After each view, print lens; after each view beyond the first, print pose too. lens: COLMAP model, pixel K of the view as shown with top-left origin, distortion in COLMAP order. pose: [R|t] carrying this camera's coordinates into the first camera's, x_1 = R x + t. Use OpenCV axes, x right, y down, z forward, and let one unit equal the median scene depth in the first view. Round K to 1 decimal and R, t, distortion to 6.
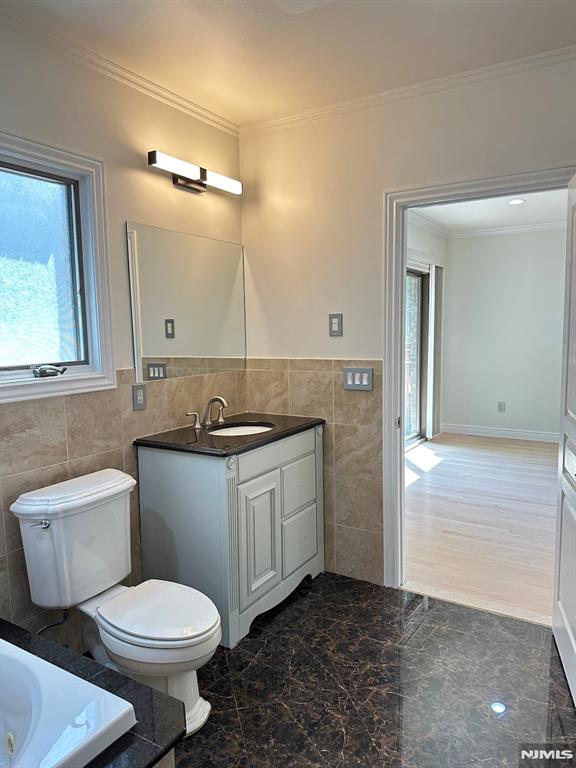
lens RADIAL K [[544.7, 0, 285.8], [0, 544.7, 385.8], [0, 0, 1]] dist [0.007812, 0.000388]
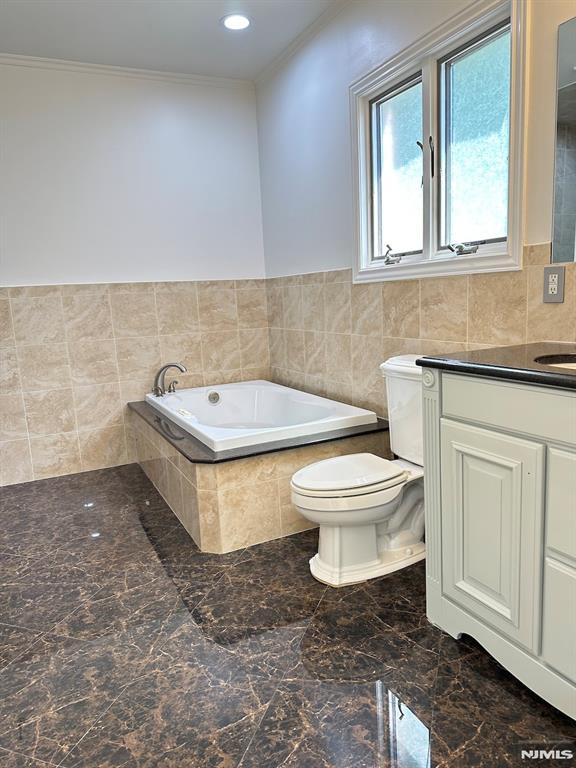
lens RADIAL K [[544.7, 0, 285.0], [0, 544.7, 385.0], [0, 0, 1]] dist [0.007812, 0.000388]
pose [[-0.538774, 0.188765, -0.821030, 0.604388], [-0.023156, 0.970888, 0.238414, -0.015679], [0.842132, 0.147463, -0.518718, 1.241629]]
